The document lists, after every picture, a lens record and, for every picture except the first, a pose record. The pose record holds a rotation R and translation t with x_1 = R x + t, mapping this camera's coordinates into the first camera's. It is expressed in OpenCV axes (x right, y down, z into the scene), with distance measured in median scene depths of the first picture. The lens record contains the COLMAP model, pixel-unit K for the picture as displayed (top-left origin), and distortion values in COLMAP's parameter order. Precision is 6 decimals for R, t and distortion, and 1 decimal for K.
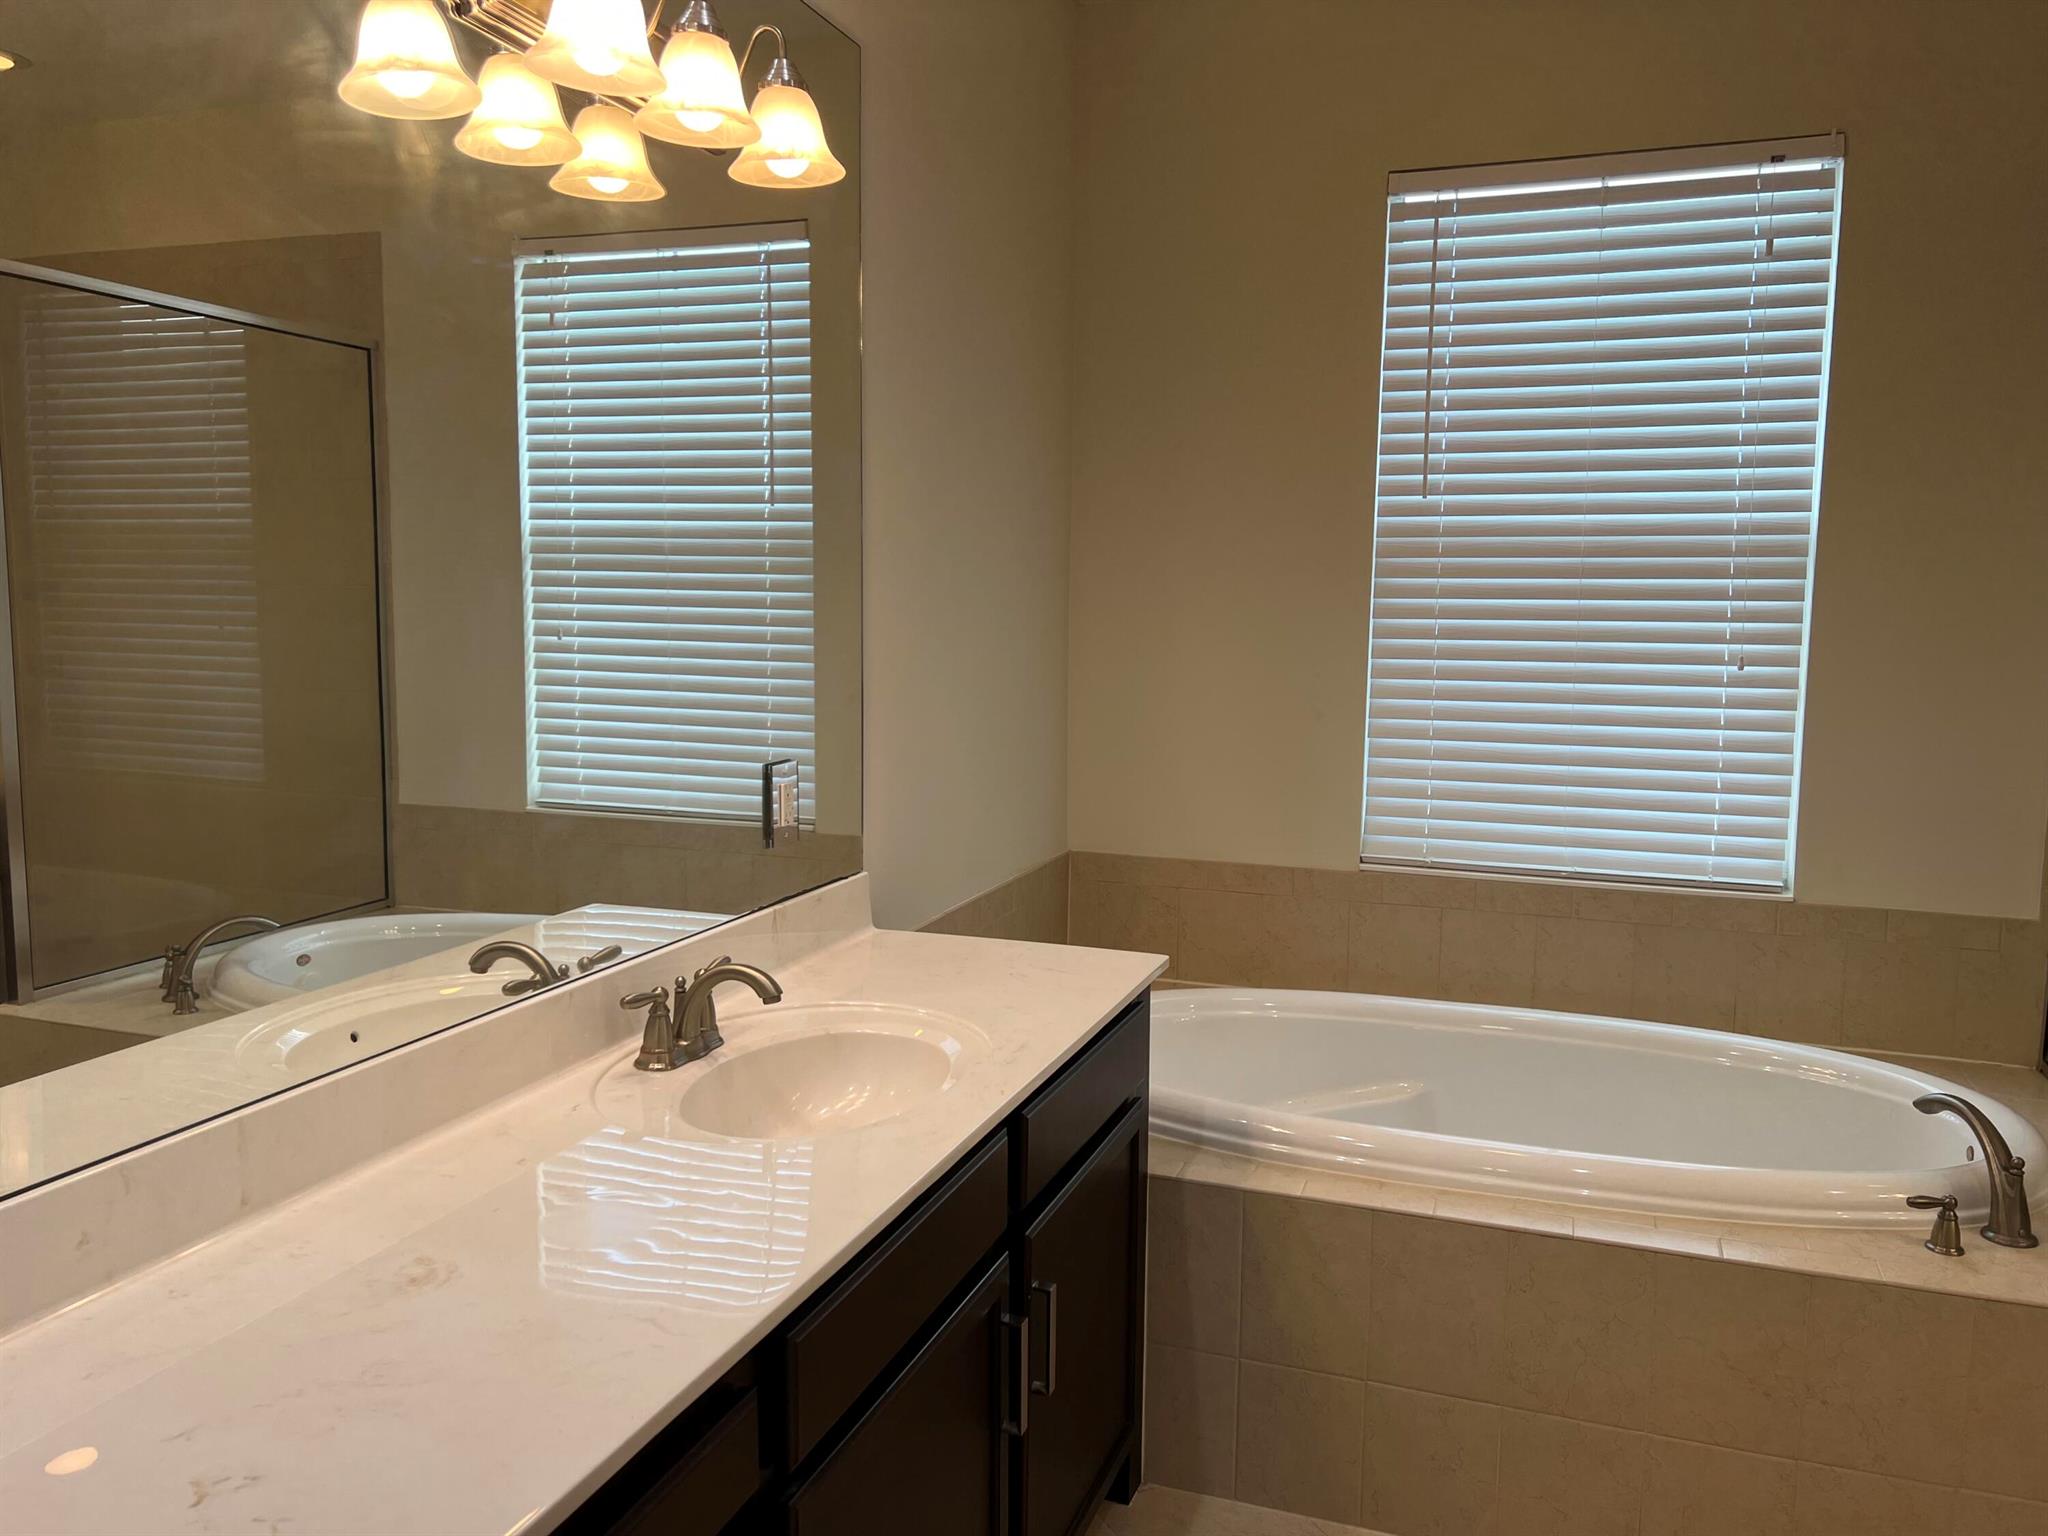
lens RADIAL K [[1544.9, 0, 1020.0], [0, 1544.9, 767.7], [0, 0, 1]] dist [0.043768, -0.043331]
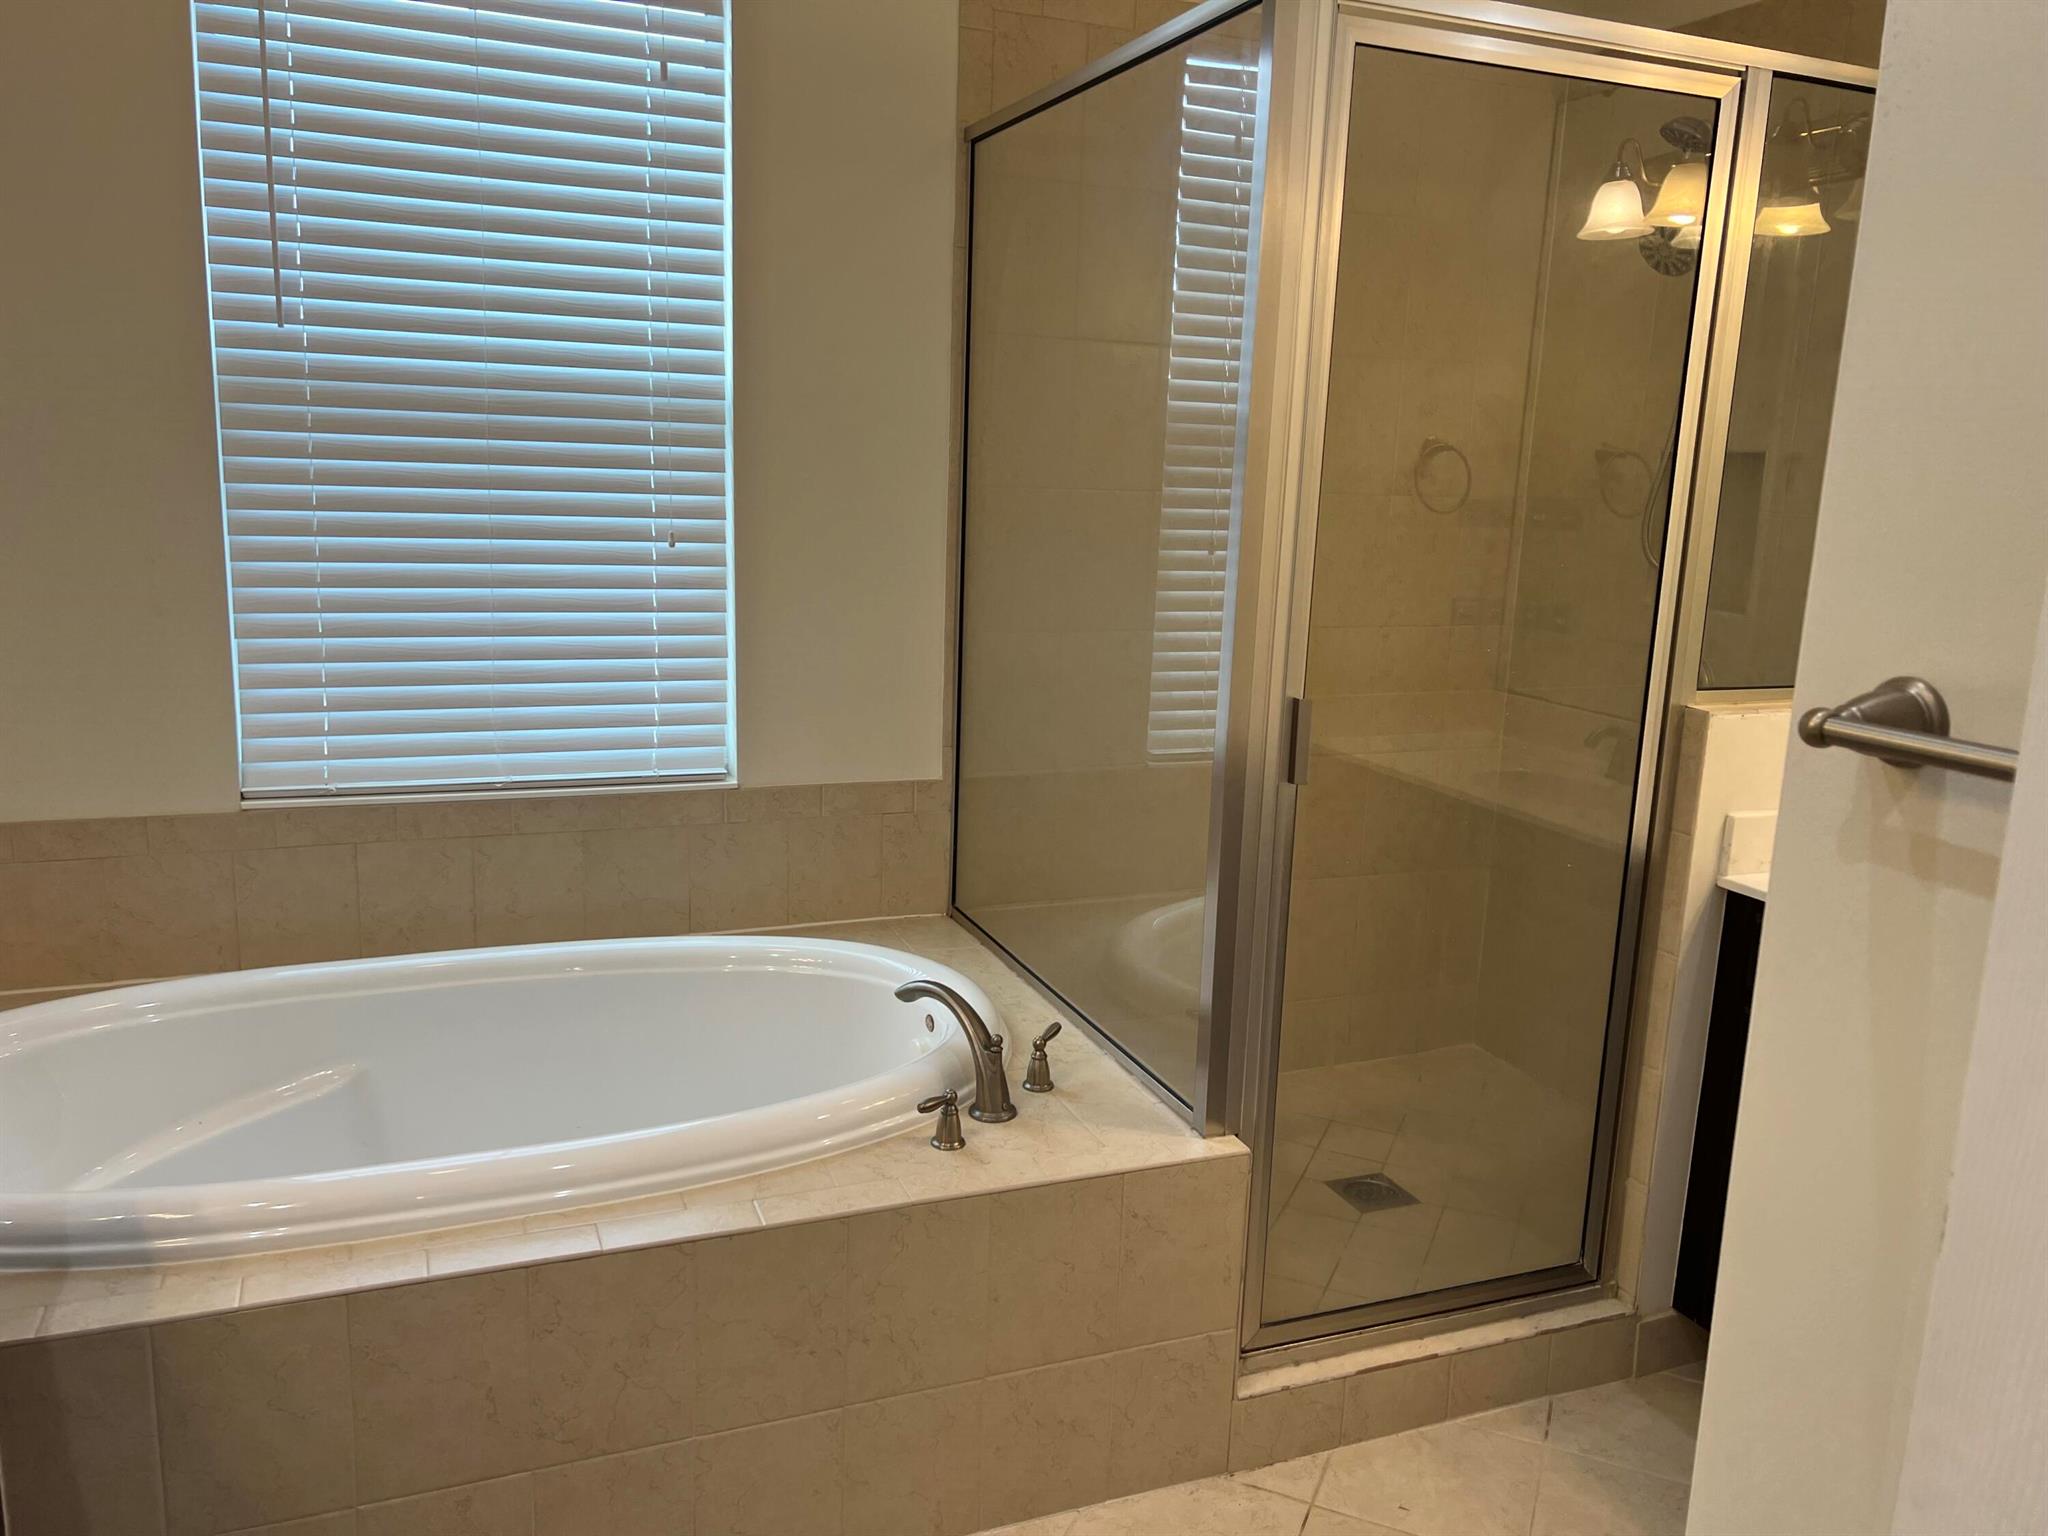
lens RADIAL K [[1544.9, 0, 1029.9], [0, 1544.9, 772.6], [0, 0, 1]] dist [0.043768, -0.043331]
pose [[0.749385, -0.113996, 0.652248, 0.007597], [0.046615, 0.991707, 0.119767, -0.030477], [-0.660492, -0.059347, 0.748484, 0.164456]]
